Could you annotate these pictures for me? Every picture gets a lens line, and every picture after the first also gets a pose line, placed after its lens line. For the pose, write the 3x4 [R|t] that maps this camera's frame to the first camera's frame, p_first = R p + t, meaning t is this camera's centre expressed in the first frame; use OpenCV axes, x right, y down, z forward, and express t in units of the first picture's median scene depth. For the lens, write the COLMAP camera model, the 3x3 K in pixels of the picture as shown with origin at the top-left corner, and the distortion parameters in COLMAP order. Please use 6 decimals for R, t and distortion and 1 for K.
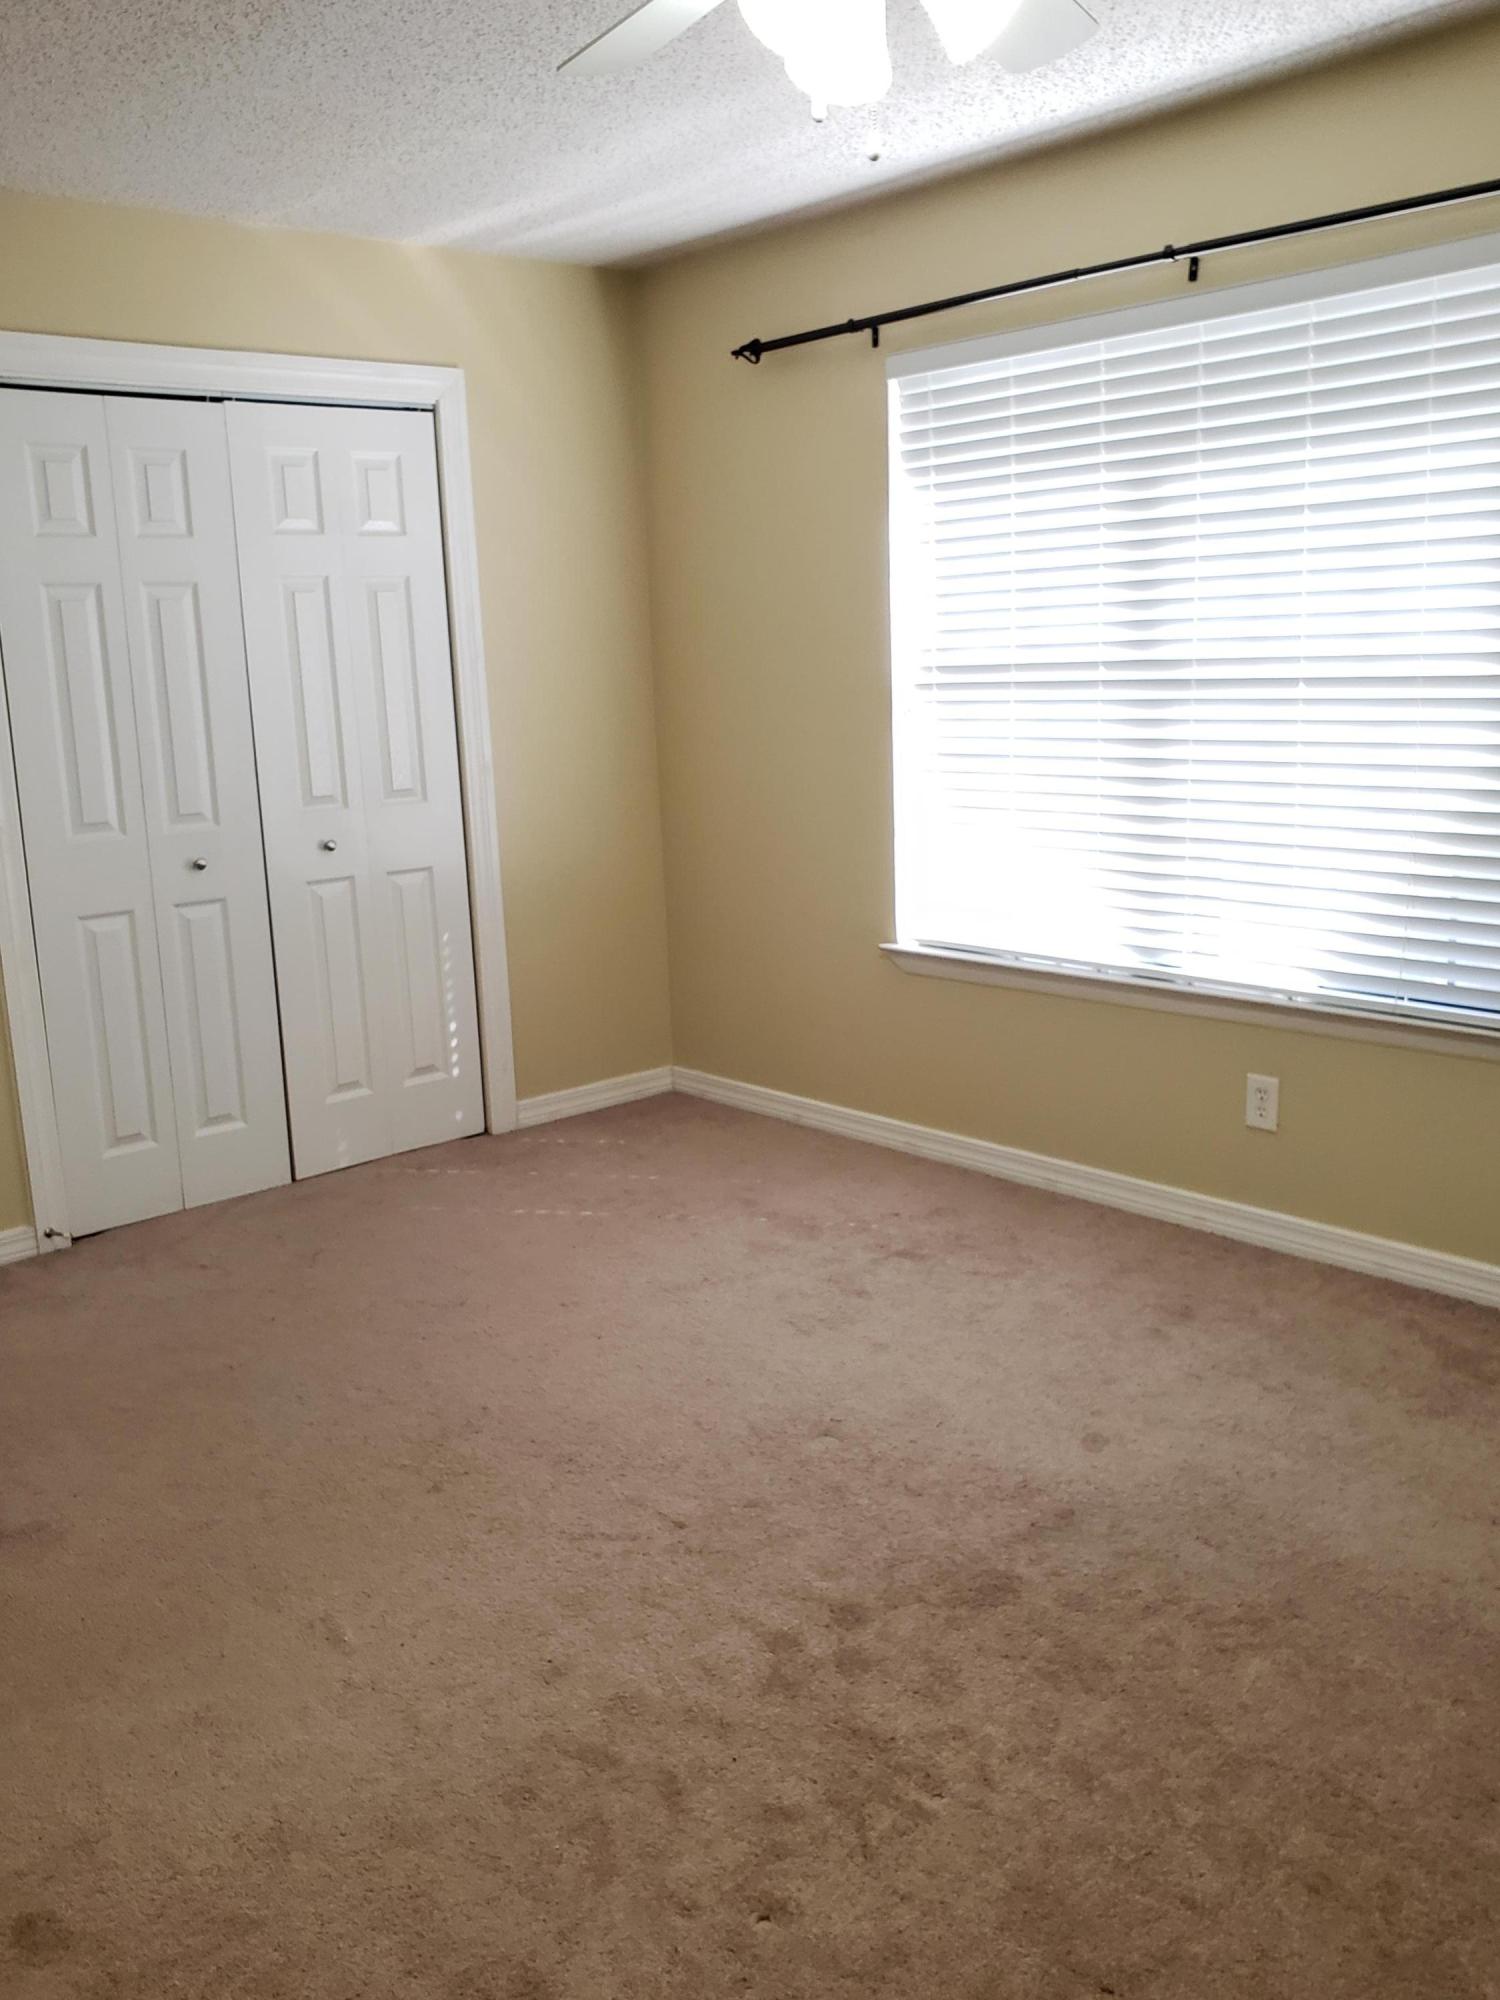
lens RADIAL K [[1723.2, 0, 750.0], [0, 1723.2, 1000.0], [0, 0, 1]] dist [-0.035461, -0.004527]
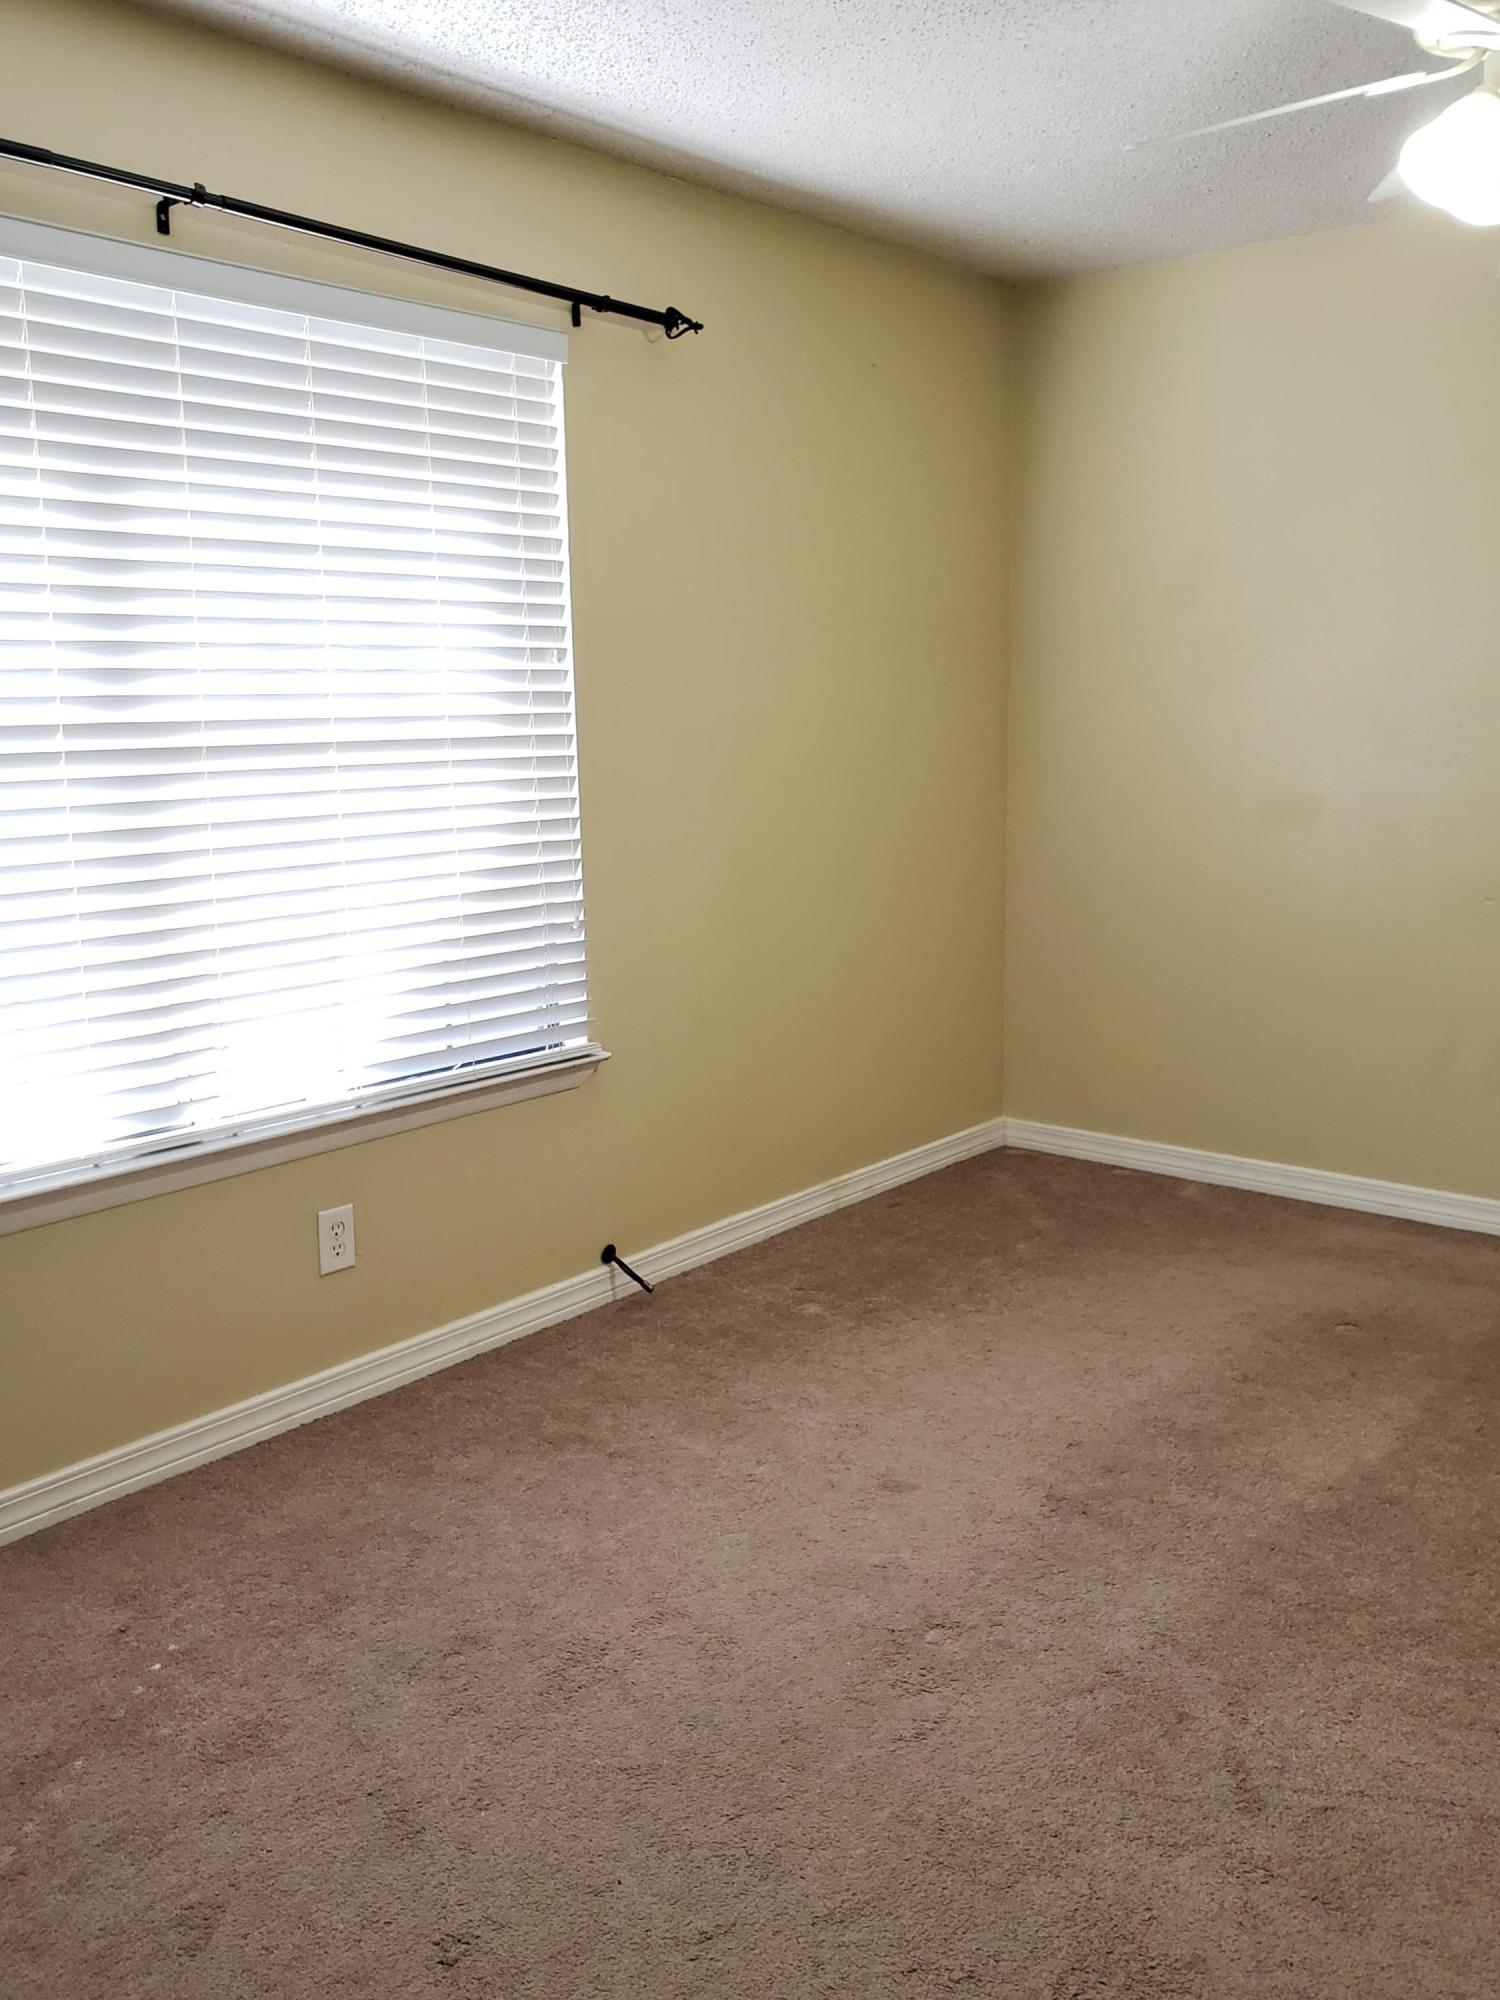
lens RADIAL K [[1723.2, 0, 750.0], [0, 1723.2, 1000.0], [0, 0, 1]] dist [-0.035461, -0.004527]
pose [[-0.152940, -0.126017, 0.980168, -0.559447], [0.221821, 0.962150, 0.158313, -0.145487], [-0.963019, 0.241634, -0.119198, 0.887049]]
